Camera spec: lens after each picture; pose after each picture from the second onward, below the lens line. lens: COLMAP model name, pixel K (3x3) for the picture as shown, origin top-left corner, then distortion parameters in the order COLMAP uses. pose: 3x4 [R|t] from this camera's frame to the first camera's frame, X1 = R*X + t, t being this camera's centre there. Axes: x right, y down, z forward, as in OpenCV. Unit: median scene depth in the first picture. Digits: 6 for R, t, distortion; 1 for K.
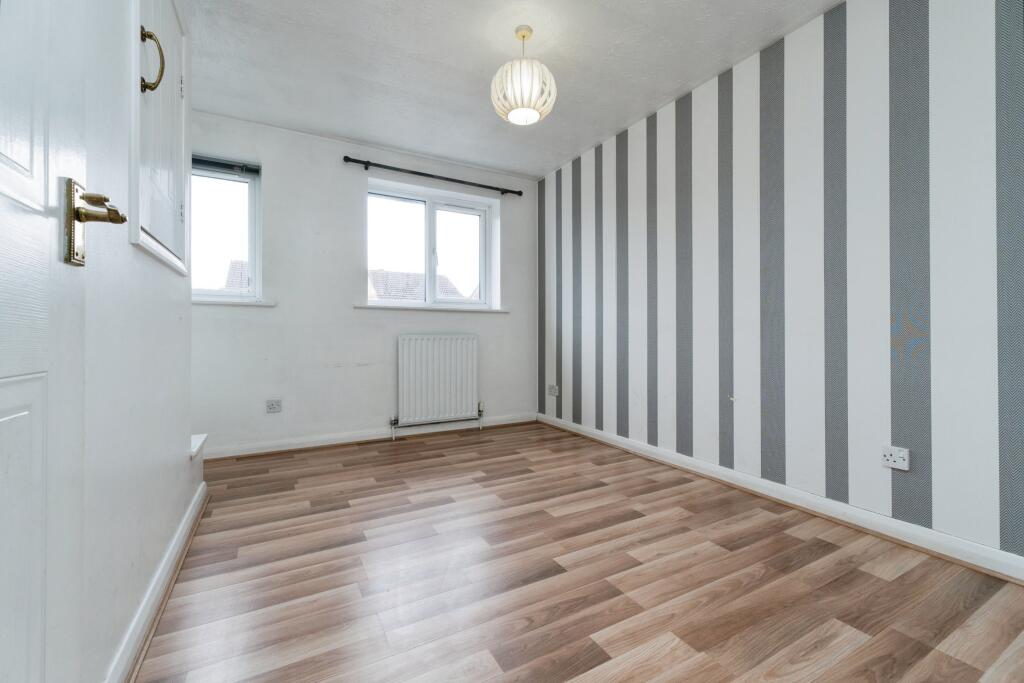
lens RADIAL K [[431.2, 0, 512.6], [0, 431.2, 339.1], [0, 0, 1]] dist [0.000611, 0.000242]
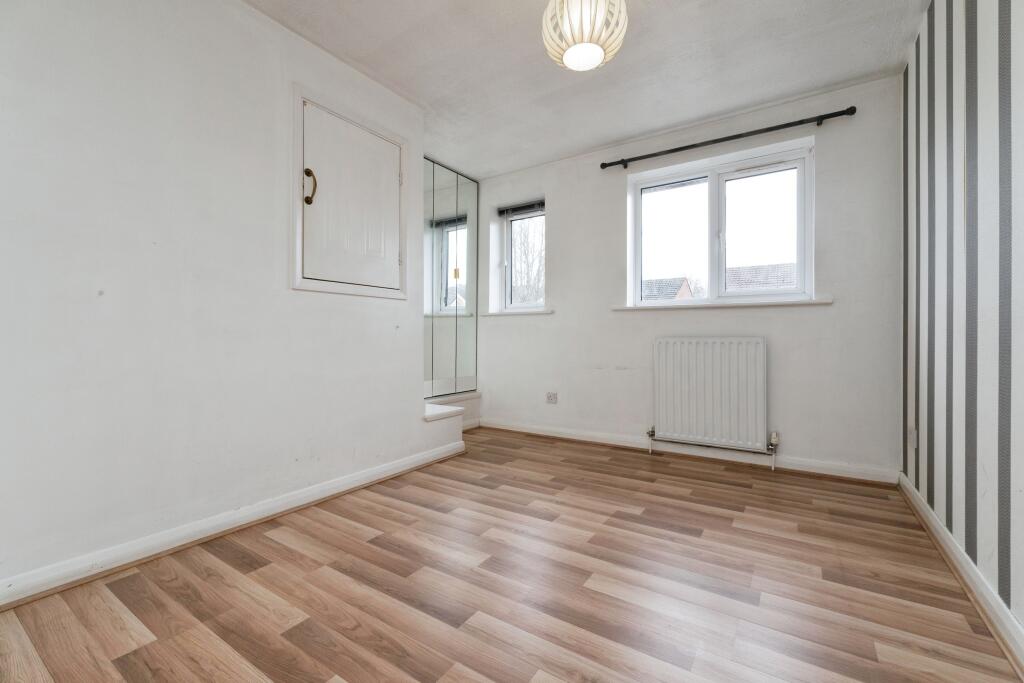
lens RADIAL K [[431.2, 0, 512.6], [0, 431.2, 339.1], [0, 0, 1]] dist [0.000611, 0.000242]
pose [[0.457879, 0.001787, -0.889013, 0.476998], [-0.009801, 0.999947, -0.003038, -0.001063], [0.888960, 0.010104, 0.457873, 0.383410]]
